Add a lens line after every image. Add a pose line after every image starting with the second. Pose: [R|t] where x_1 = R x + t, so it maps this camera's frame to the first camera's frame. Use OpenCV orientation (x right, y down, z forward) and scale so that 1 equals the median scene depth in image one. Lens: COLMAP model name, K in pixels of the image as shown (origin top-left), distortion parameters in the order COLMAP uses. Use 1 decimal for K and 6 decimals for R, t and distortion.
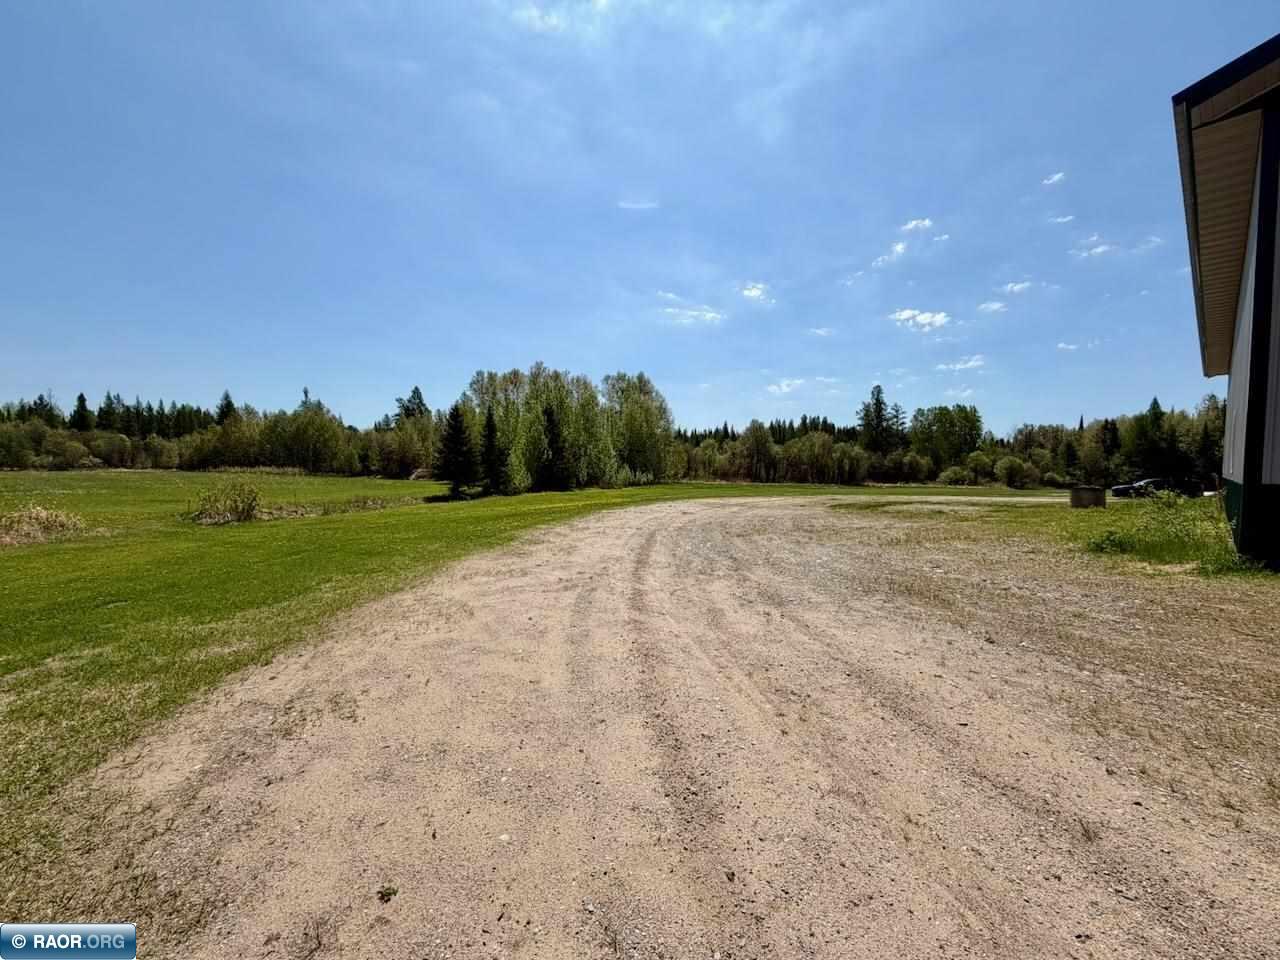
lens RADIAL K [[518.5, 0, 637.6], [0, 518.5, 477.1], [0, 0, 1]] dist [0.001102, 0.000241]
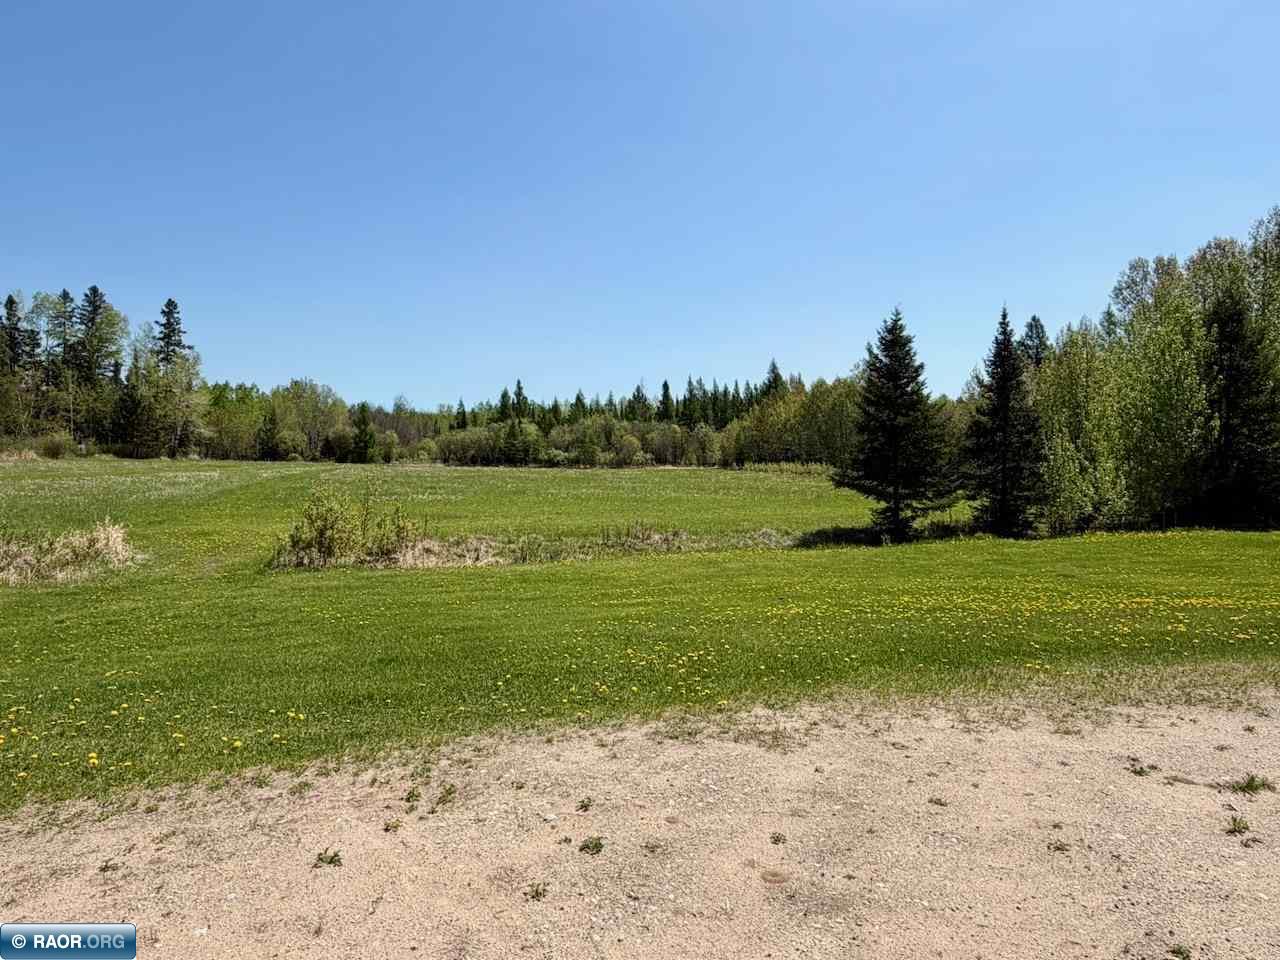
lens RADIAL K [[813.2, 0, 640.0], [0, 813.2, 480.0], [0, 0, 1]] dist [0.000674, -0.000093]
pose [[0.591981, 0.012119, -0.805861, 0.031051], [-0.009121, 0.999924, 0.008337, -0.003866], [0.805900, 0.002415, 0.592047, 0.178359]]
